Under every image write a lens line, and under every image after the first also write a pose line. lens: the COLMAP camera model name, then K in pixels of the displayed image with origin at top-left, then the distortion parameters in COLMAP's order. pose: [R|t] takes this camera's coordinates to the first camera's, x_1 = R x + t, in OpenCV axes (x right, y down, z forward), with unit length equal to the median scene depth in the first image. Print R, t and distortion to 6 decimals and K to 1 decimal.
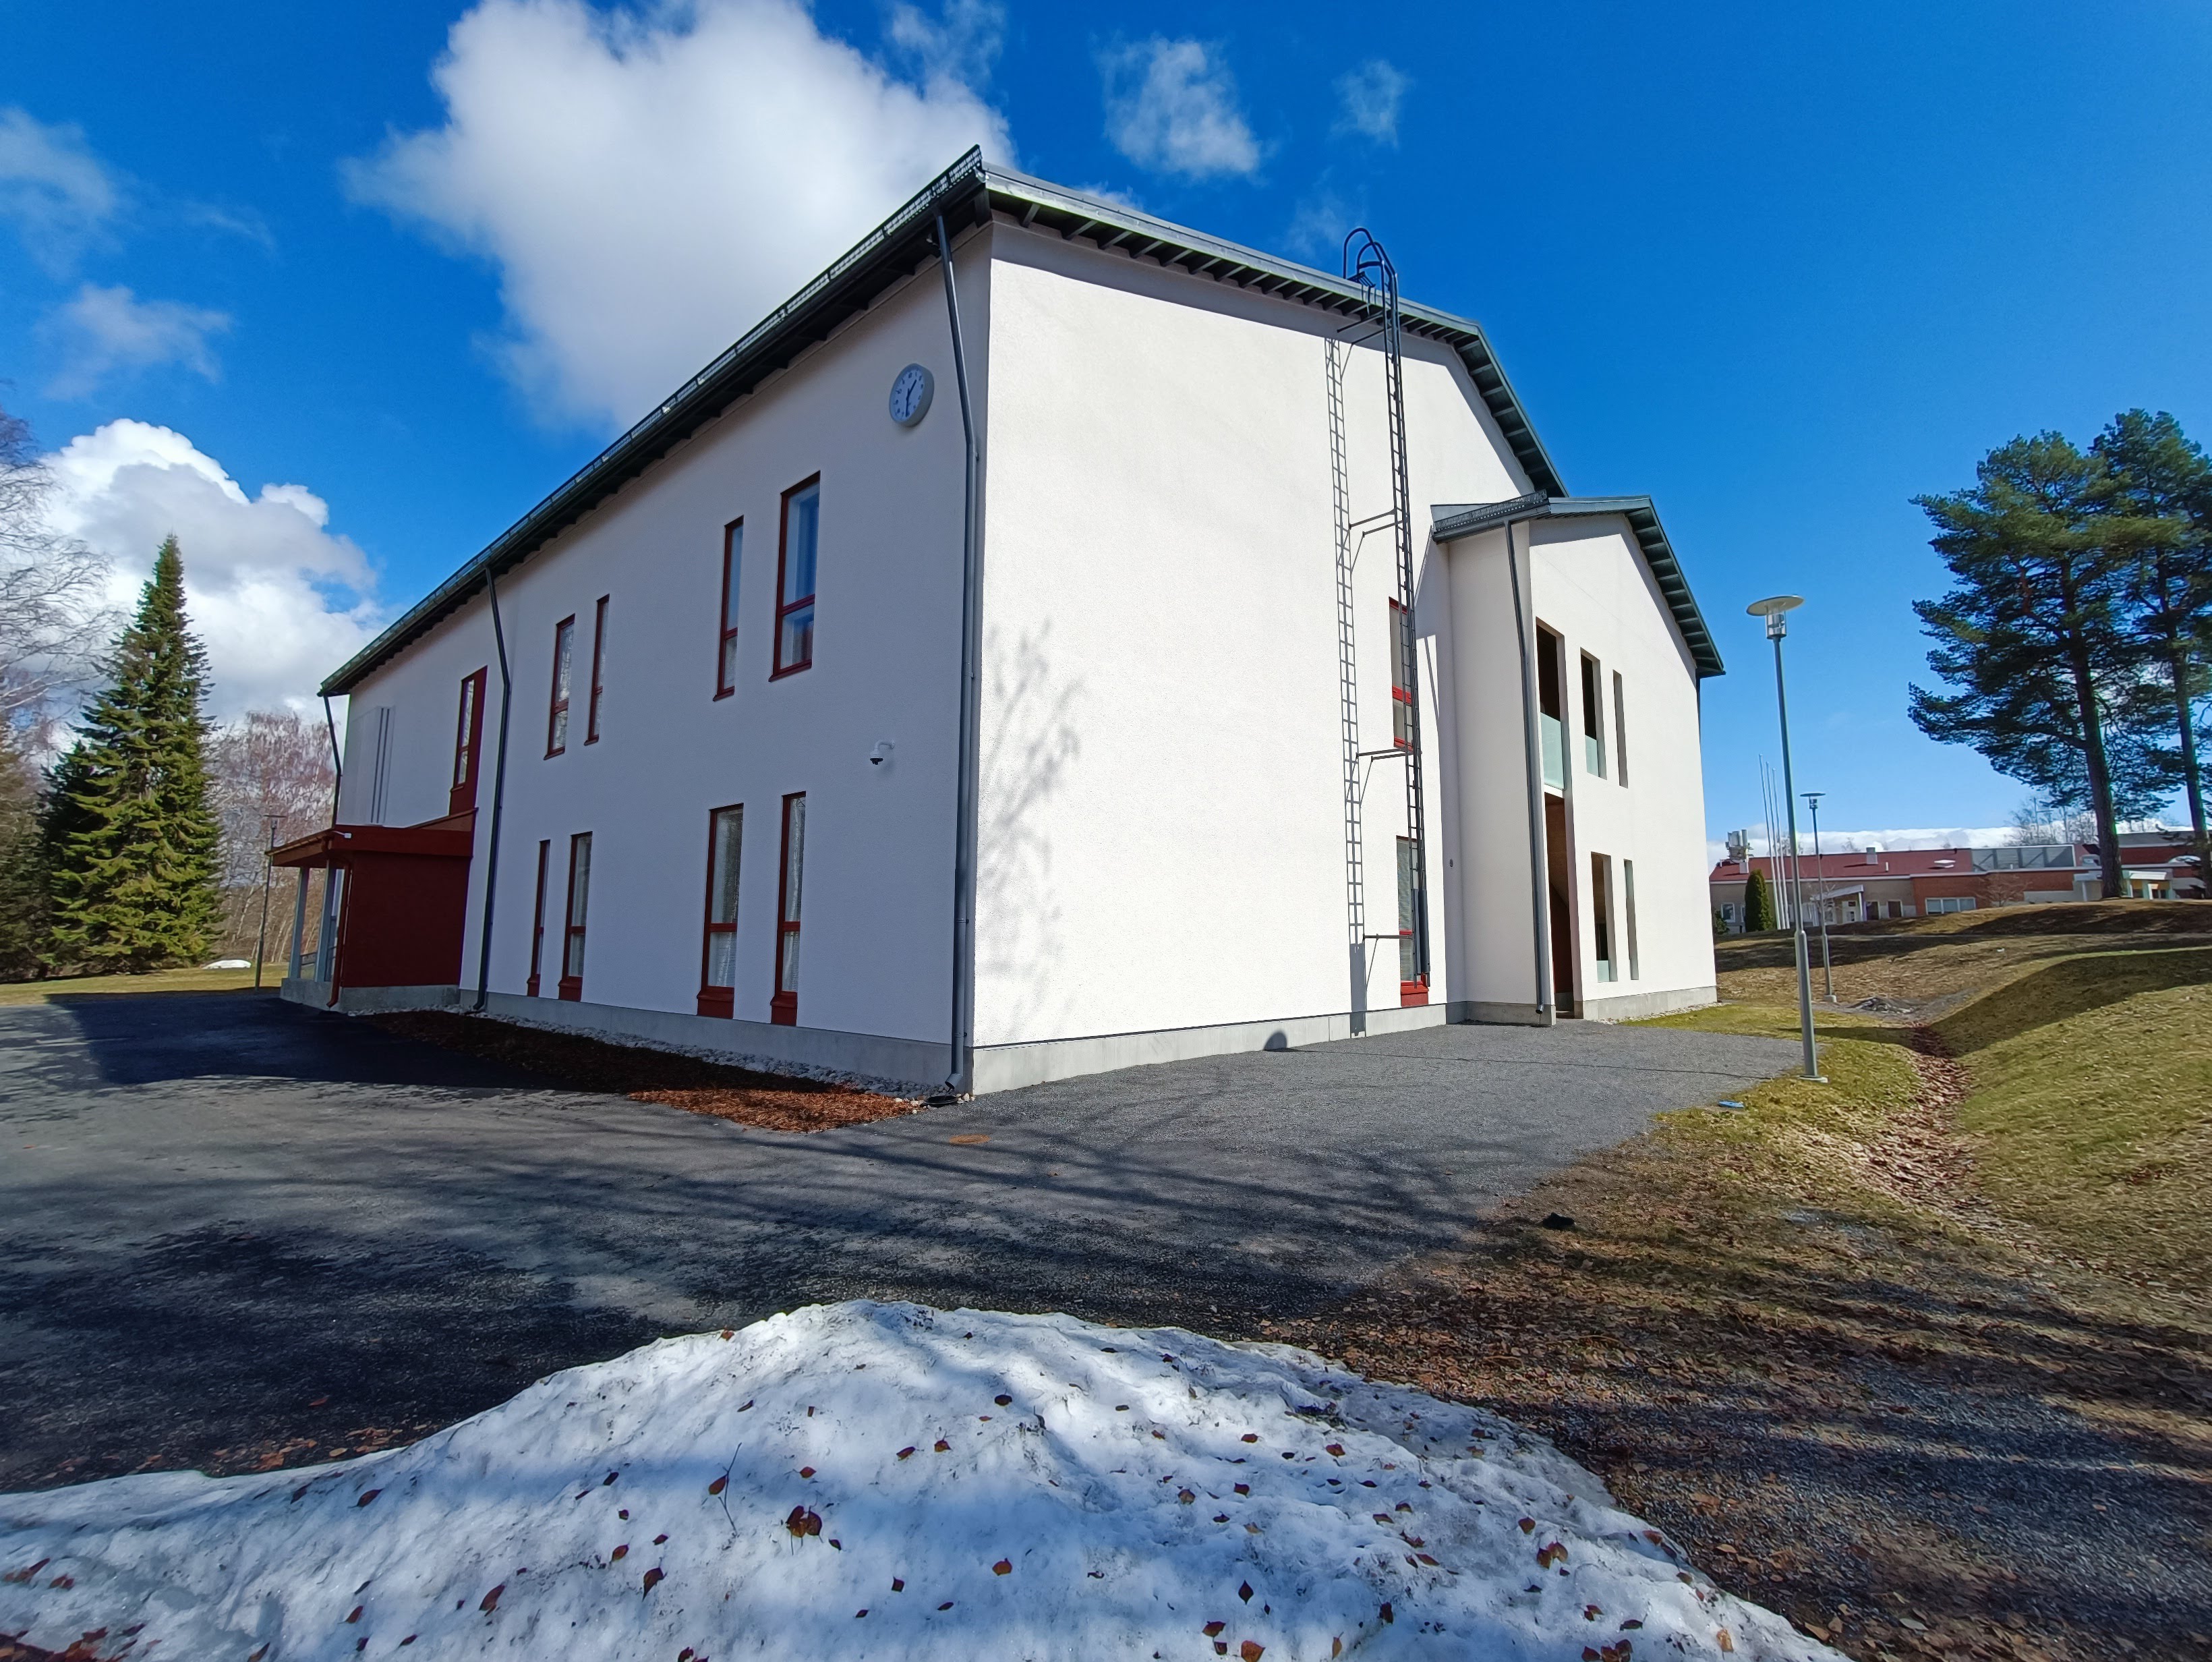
lens RADIAL K [[890.5, 0, 1106.0], [0, 890.5, 831.0], [0, 0, 1]] dist [0.000442, 0.000073]
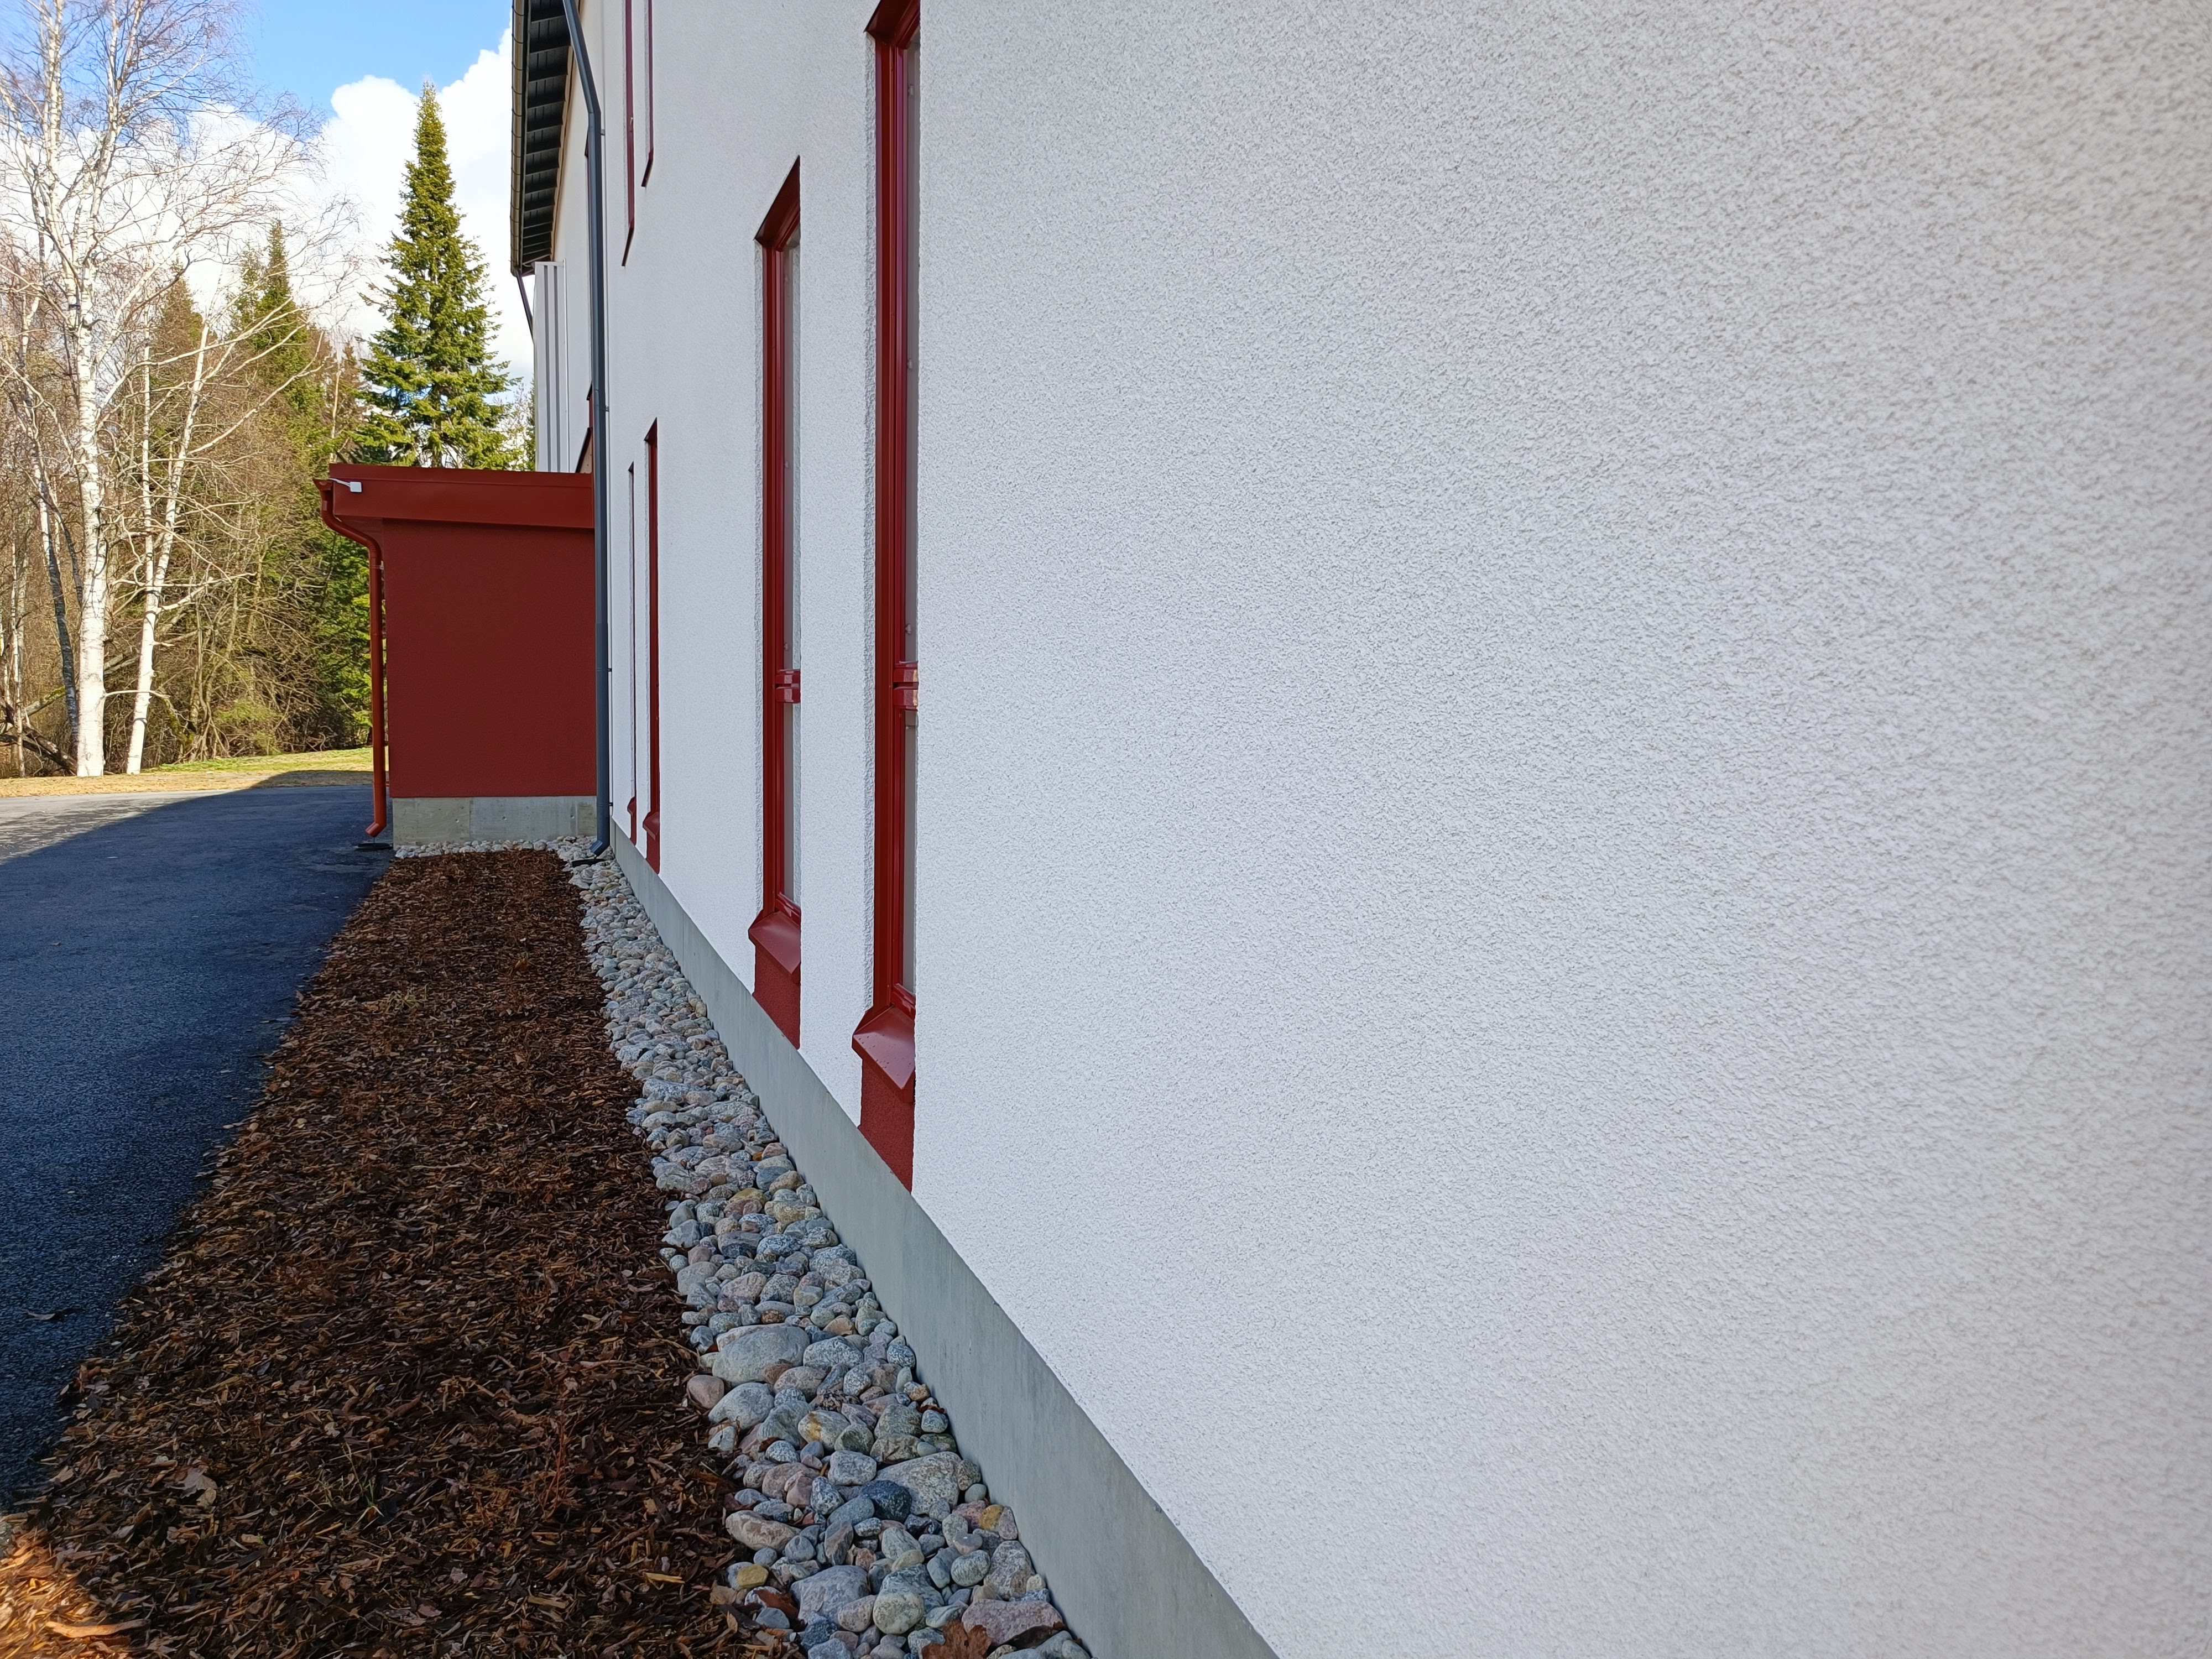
lens RADIAL K [[1612.6, 0, 1106.0], [0, 1612.6, 829.5], [0, 0, 1]] dist [0.004205, 0.003109]
pose [[0.884211, 0.047060, -0.464711, -0.020440], [0.046991, 0.980901, 0.188744, 0.010434], [0.464717, -0.188727, 0.865113, 0.101596]]
